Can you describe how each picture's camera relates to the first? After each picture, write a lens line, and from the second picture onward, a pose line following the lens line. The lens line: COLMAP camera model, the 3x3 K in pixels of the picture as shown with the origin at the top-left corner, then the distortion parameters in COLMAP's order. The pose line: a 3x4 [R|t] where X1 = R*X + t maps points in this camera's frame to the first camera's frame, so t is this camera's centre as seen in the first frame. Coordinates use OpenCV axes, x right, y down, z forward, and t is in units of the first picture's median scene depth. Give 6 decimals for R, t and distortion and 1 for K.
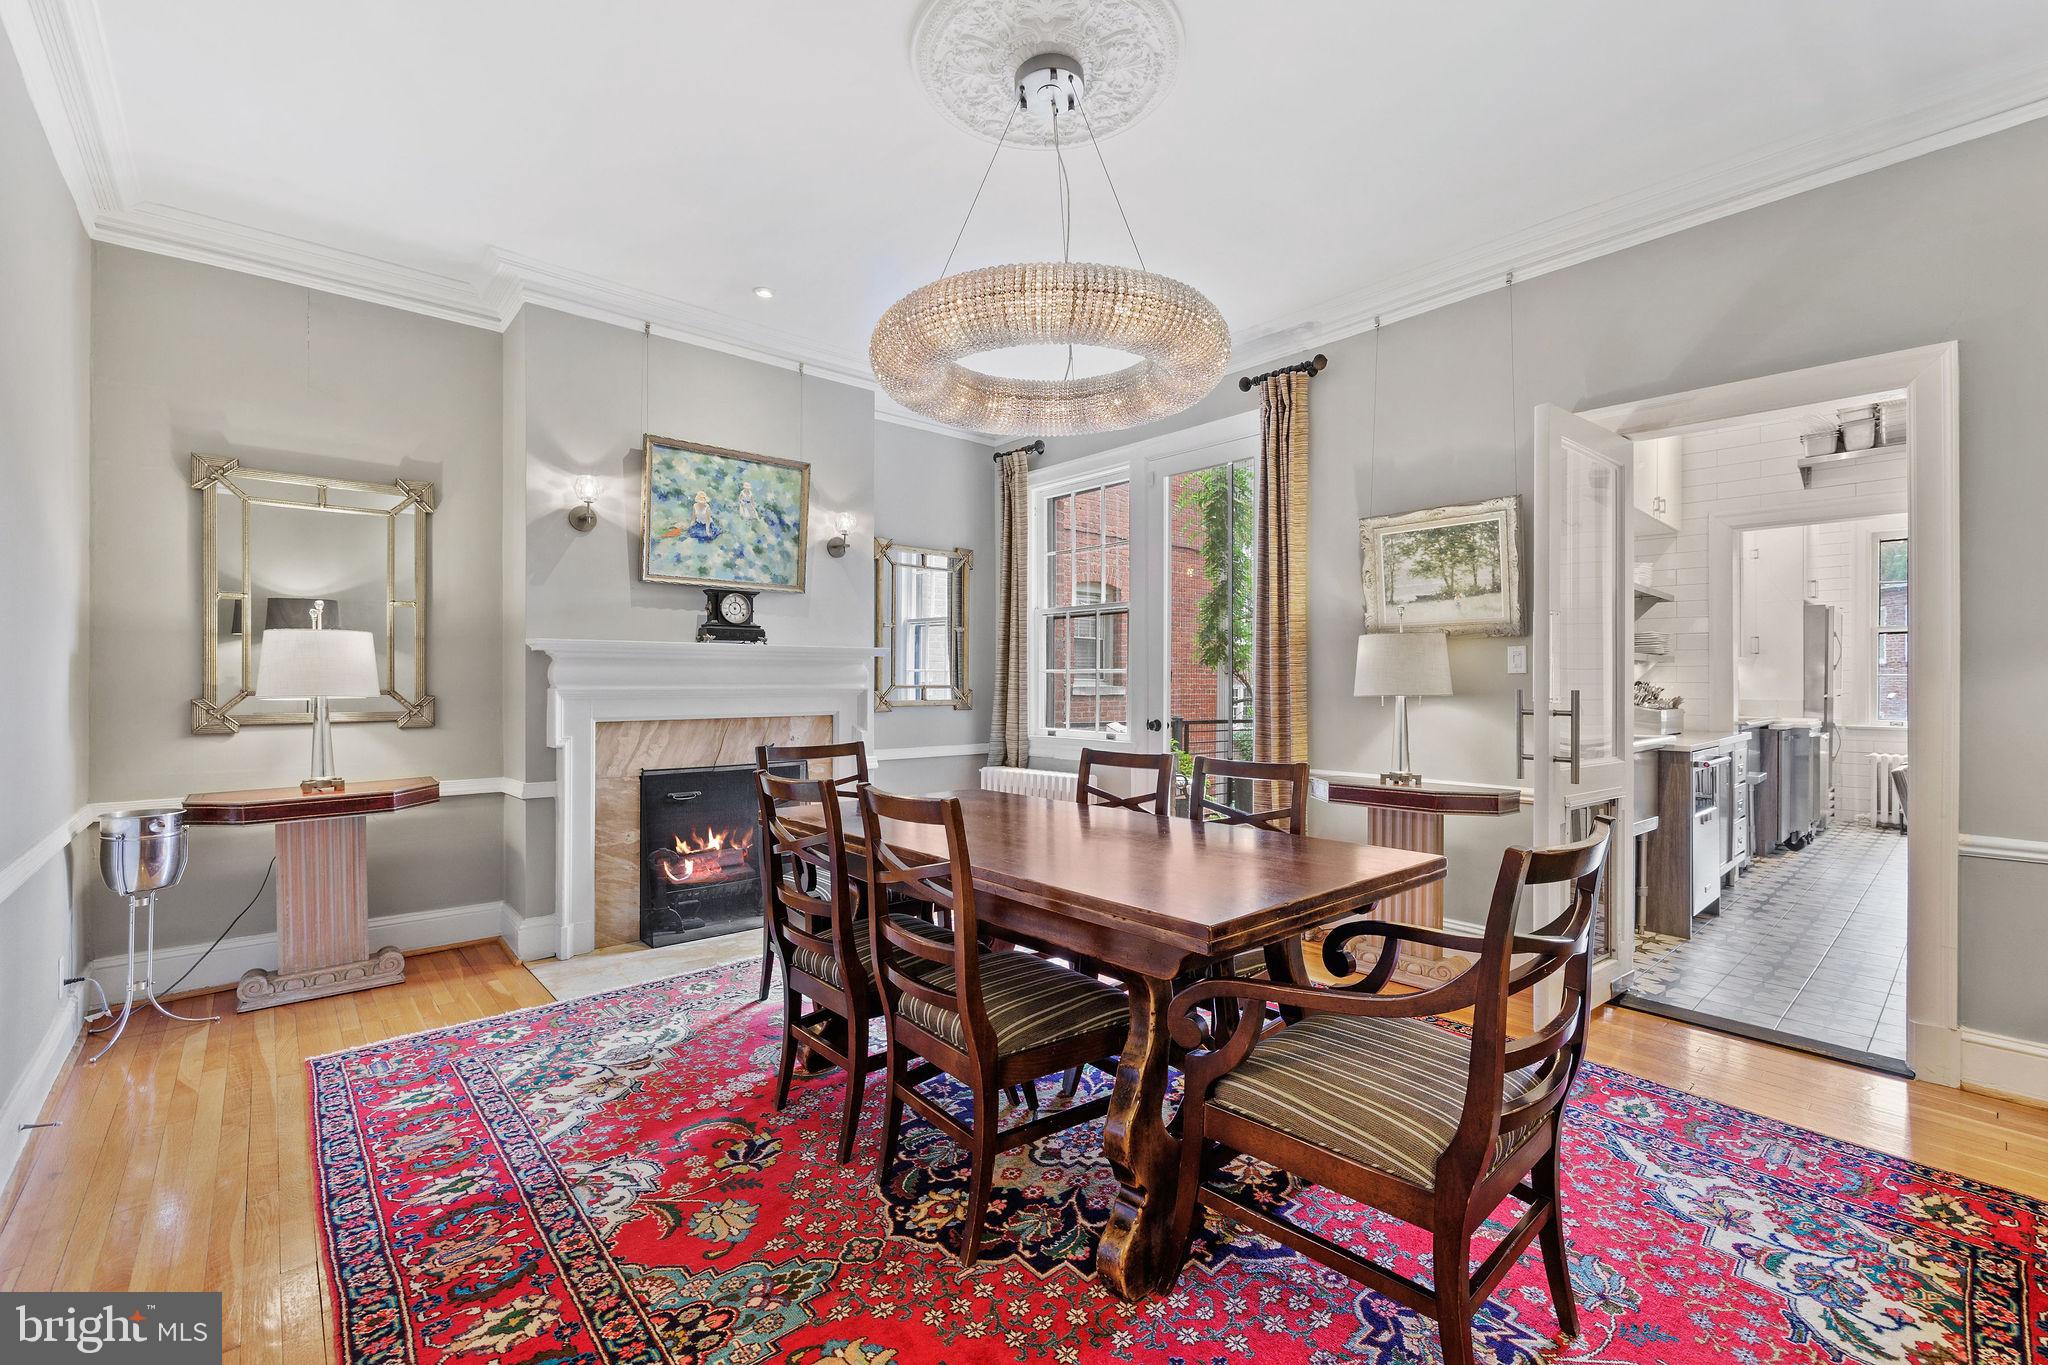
lens RADIAL K [[863.8, 0, 1021.9], [0, 863.8, 684.2], [0, 0, 1]] dist [0.000434, -0.001143]
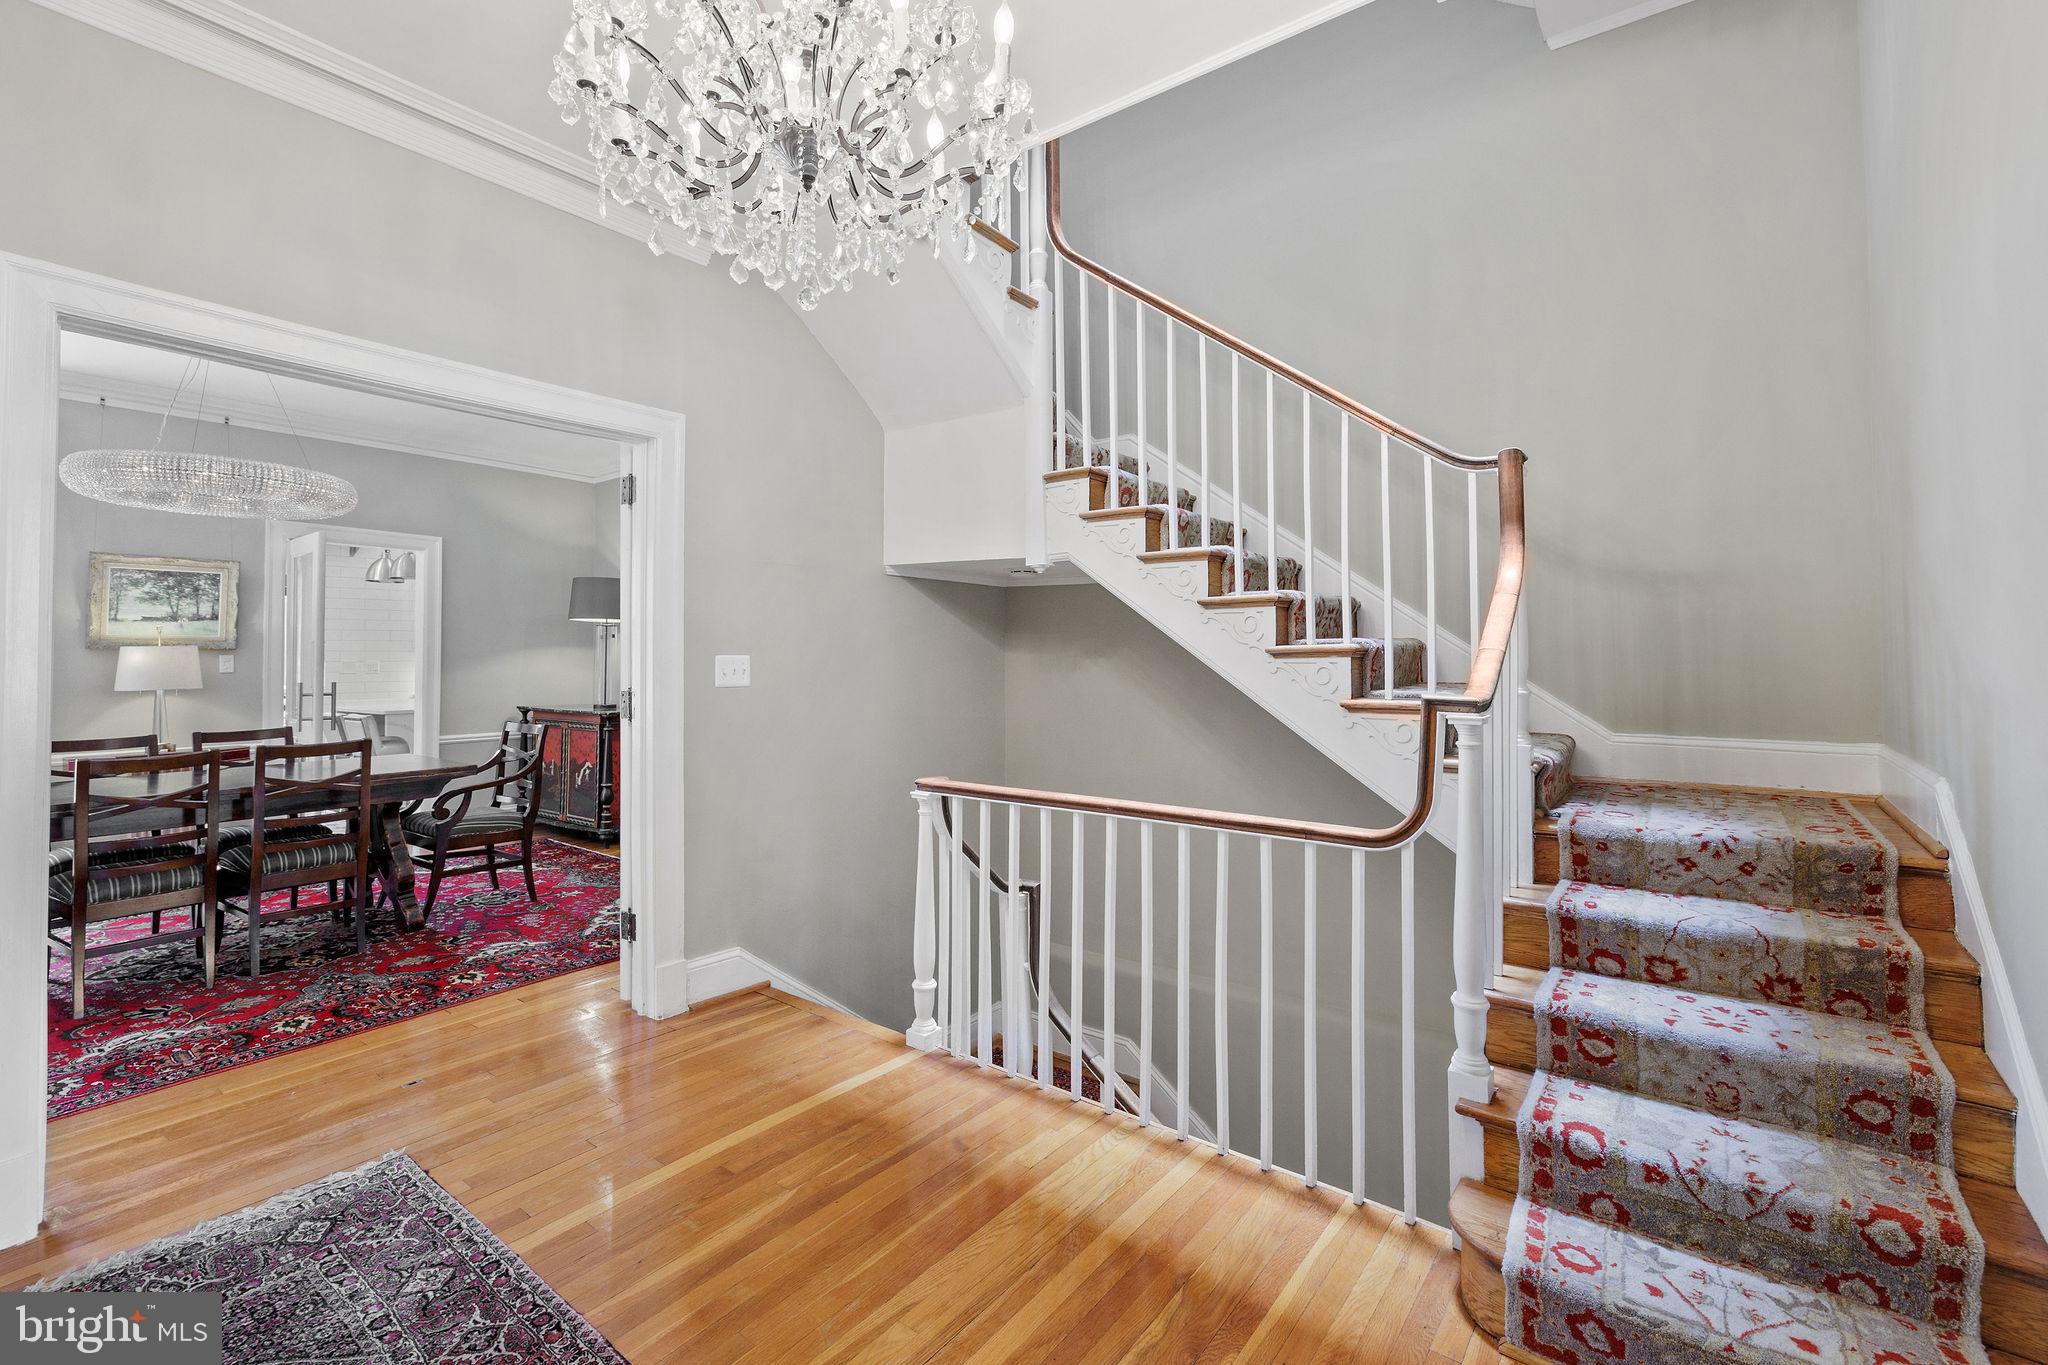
lens RADIAL K [[863.8, 0, 1014.8], [0, 863.8, 662.0], [0, 0, 1]] dist [0.000434, -0.001143]
pose [[-0.198791, -0.006916, 0.980017, -1.255652], [0.000110, 0.999975, 0.007079, -0.042143], [-0.980042, 0.001515, -0.198785, -0.095741]]
